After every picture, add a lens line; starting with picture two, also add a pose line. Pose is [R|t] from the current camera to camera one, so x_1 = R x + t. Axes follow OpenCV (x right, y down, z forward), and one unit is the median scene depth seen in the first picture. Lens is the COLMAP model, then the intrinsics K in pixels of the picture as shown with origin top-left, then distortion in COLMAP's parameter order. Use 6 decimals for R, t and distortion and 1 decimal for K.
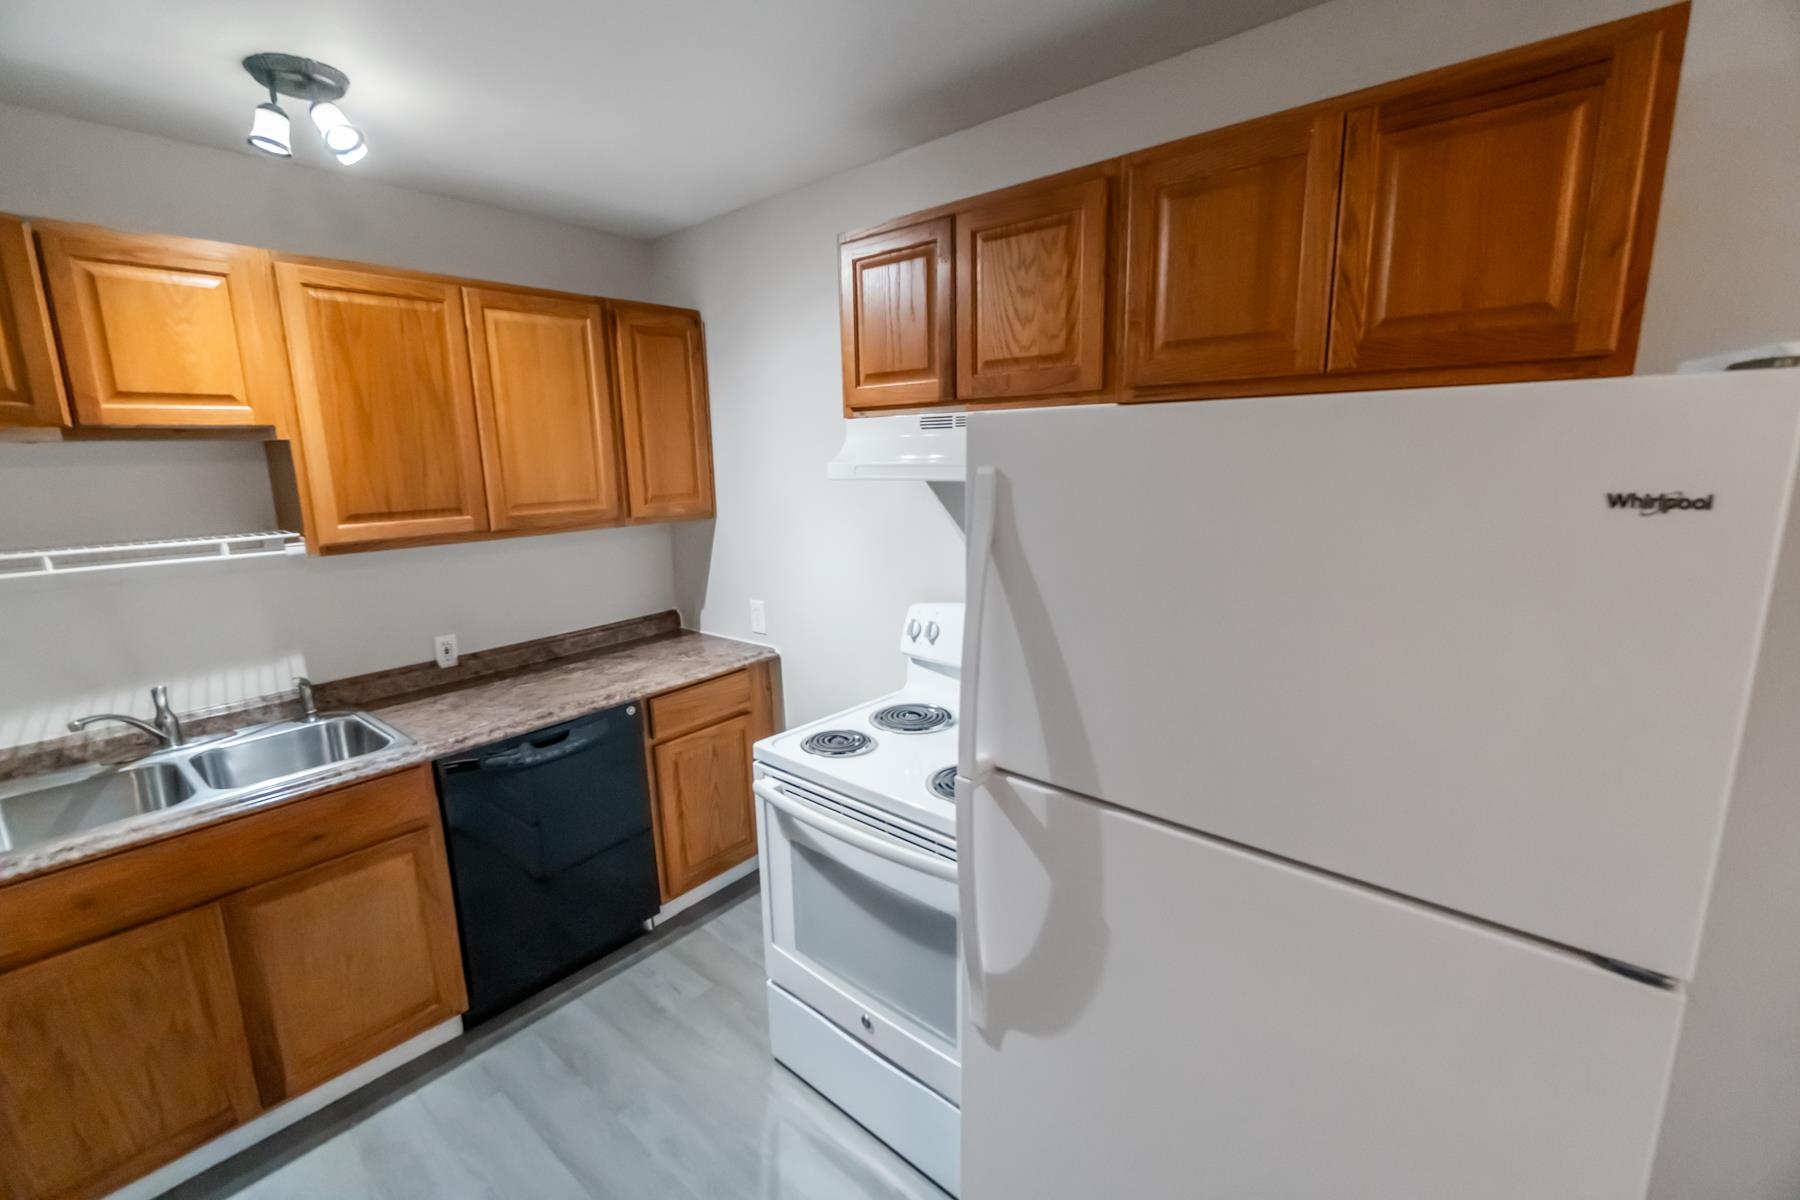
lens RADIAL K [[770.6, 0, 887.1], [0, 770.6, 600.2], [0, 0, 1]] dist [-0.003303, -0.000556]
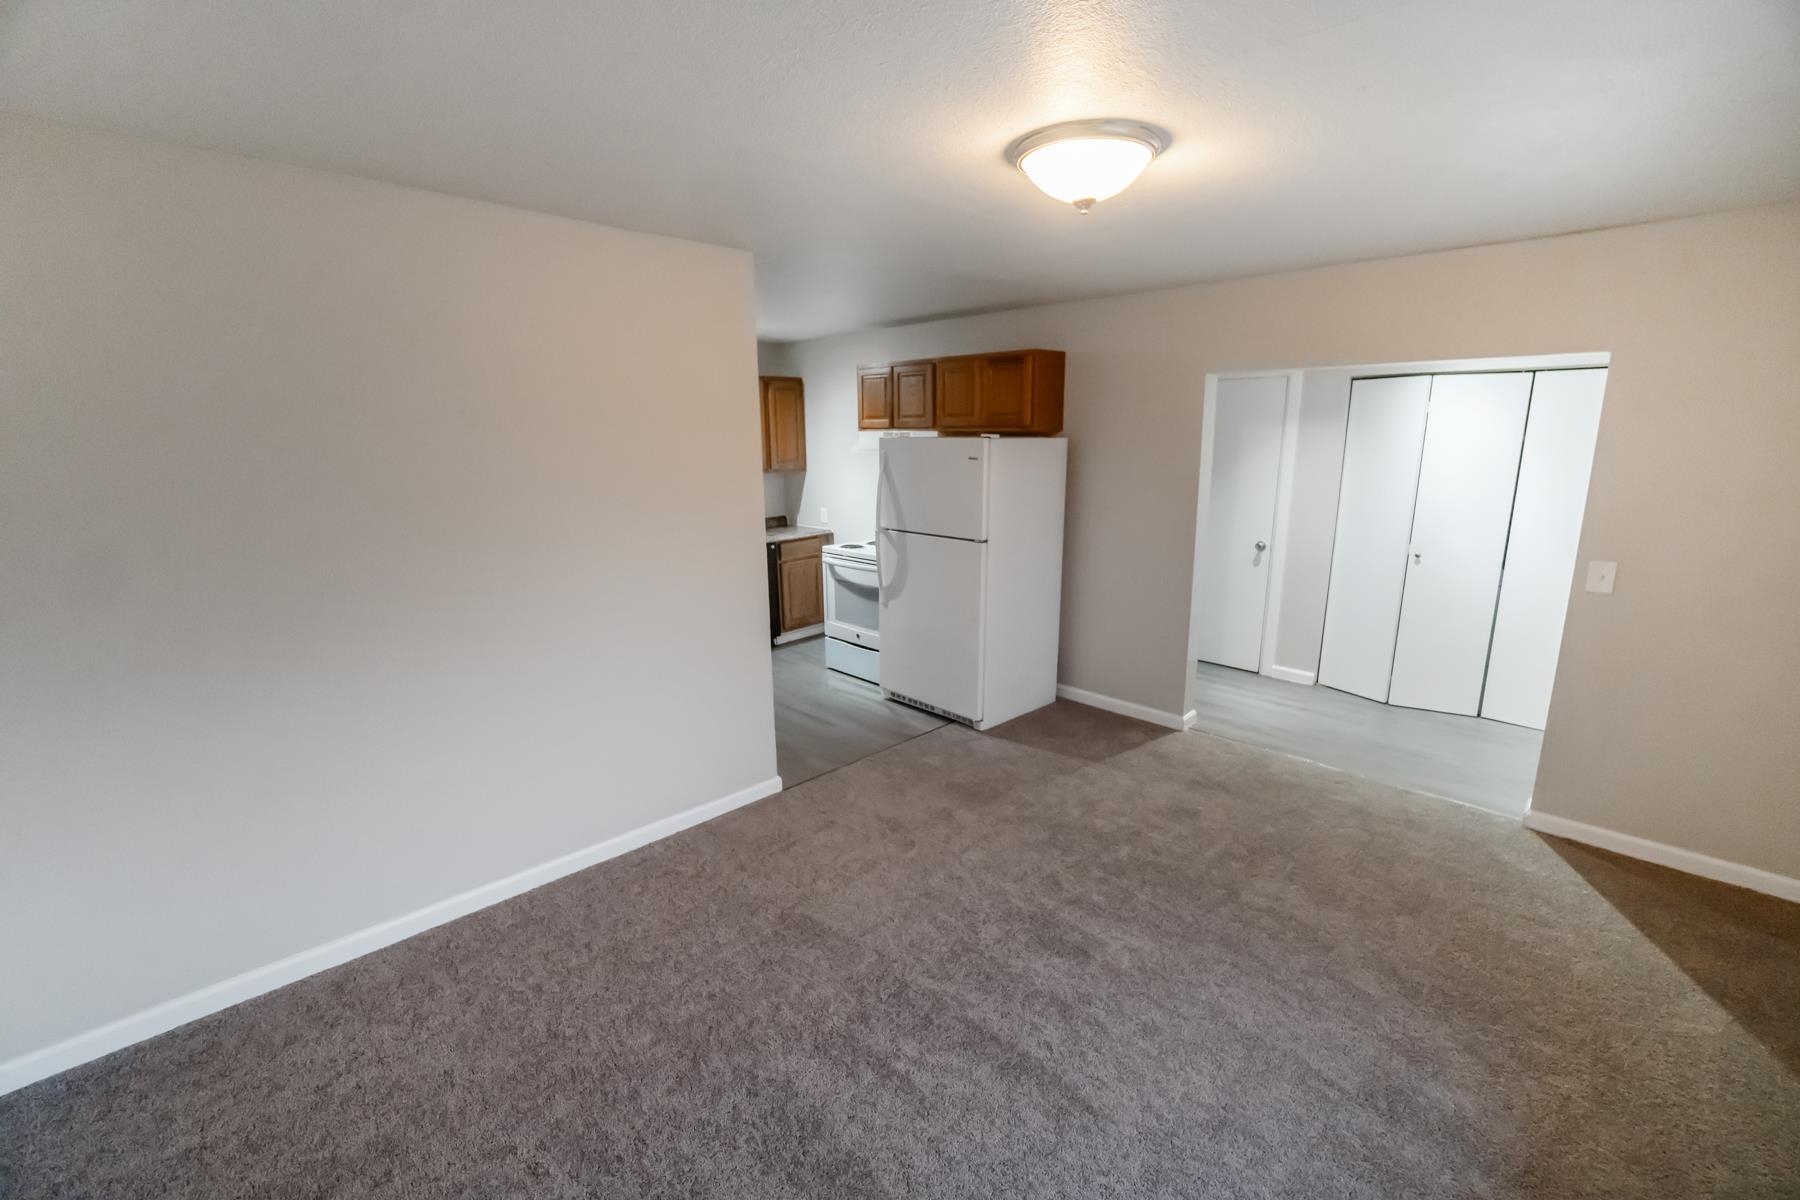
lens RADIAL K [[770.6, 0, 887.1], [0, 770.6, 600.2], [0, 0, 1]] dist [-0.003303, -0.000556]
pose [[0.996562, 0.028265, -0.077875, 0.286923], [-0.025970, 0.999202, 0.030339, 0.287829], [0.078670, -0.028212, 0.996501, -1.797824]]
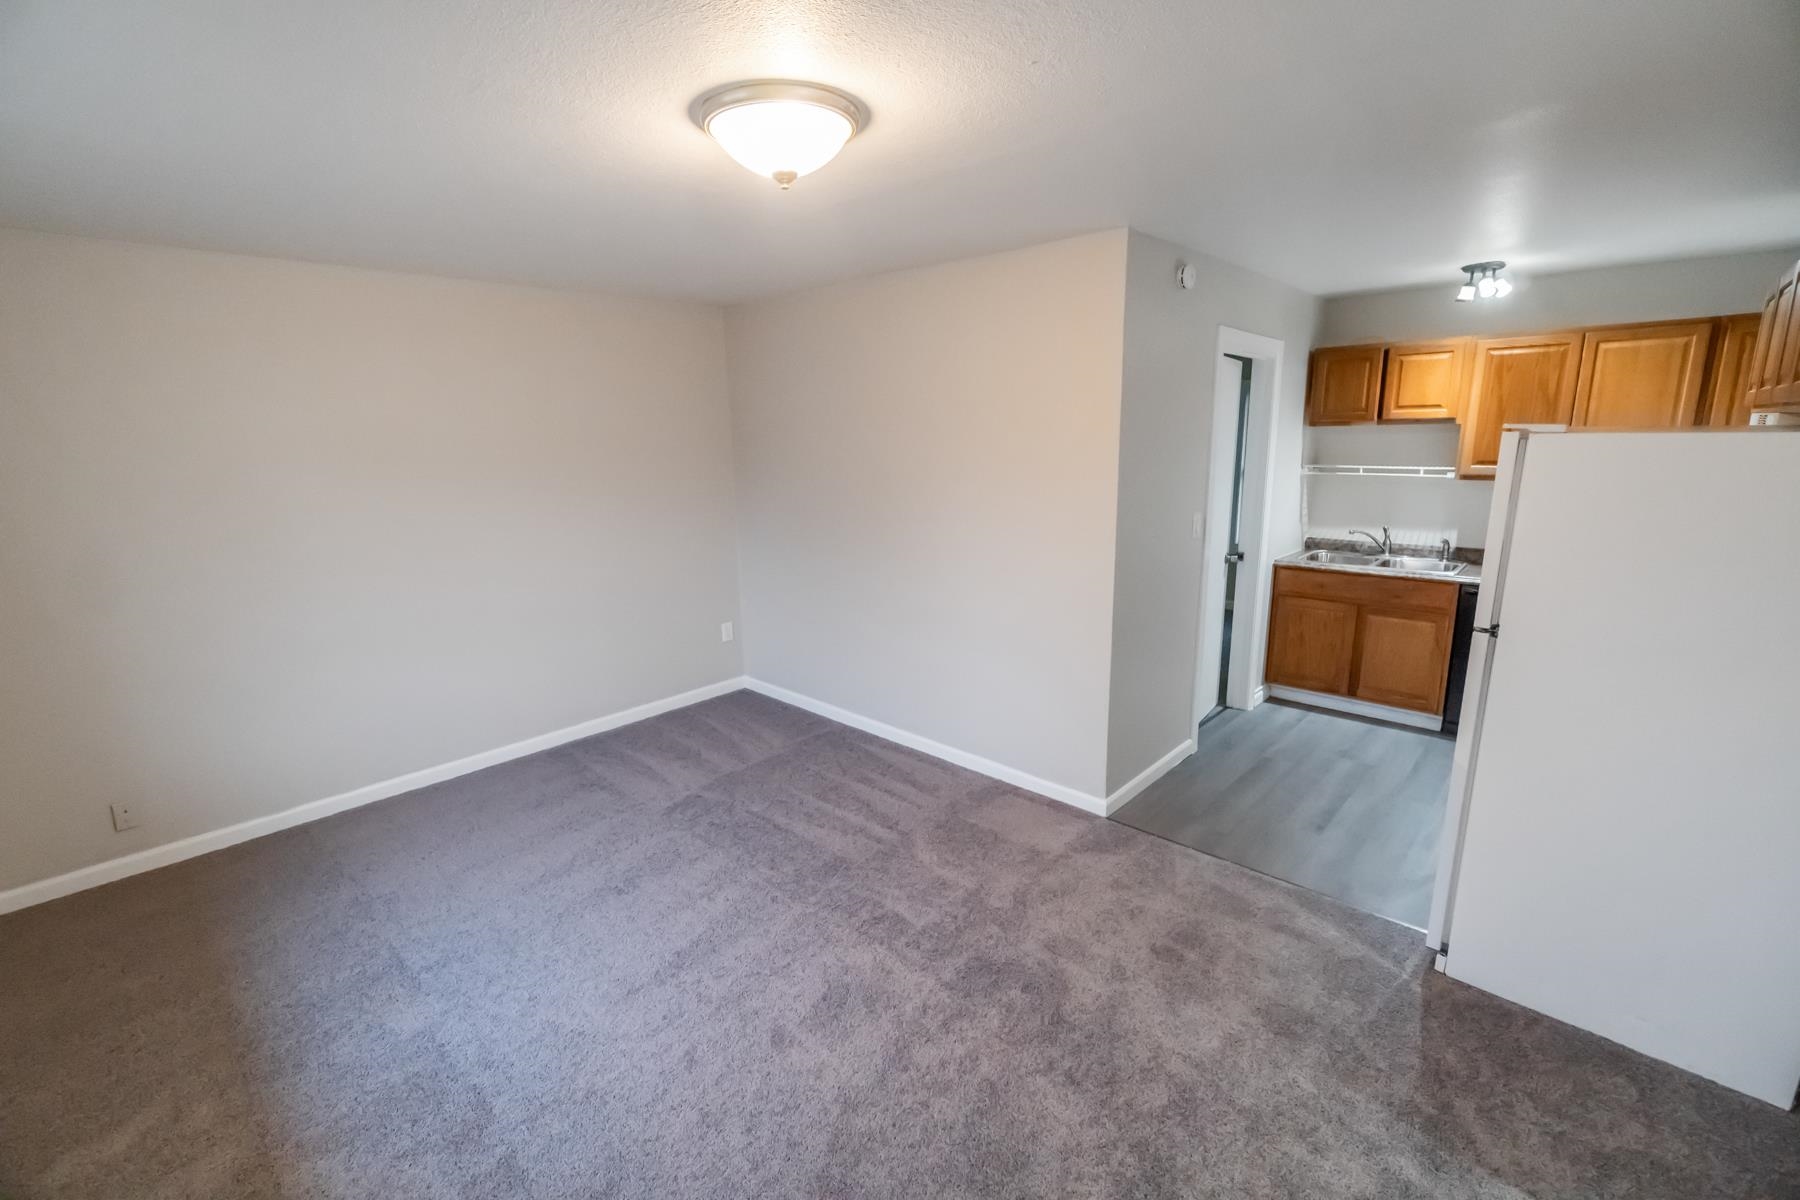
lens RADIAL K [[770.6, 0, 887.1], [0, 770.6, 600.2], [0, 0, 1]] dist [-0.003303, -0.000556]
pose [[-0.045340, 0.231935, -0.971674, 1.485737], [-0.170609, 0.956586, 0.236294, 0.028733], [0.984295, 0.176490, -0.003802, -0.478996]]
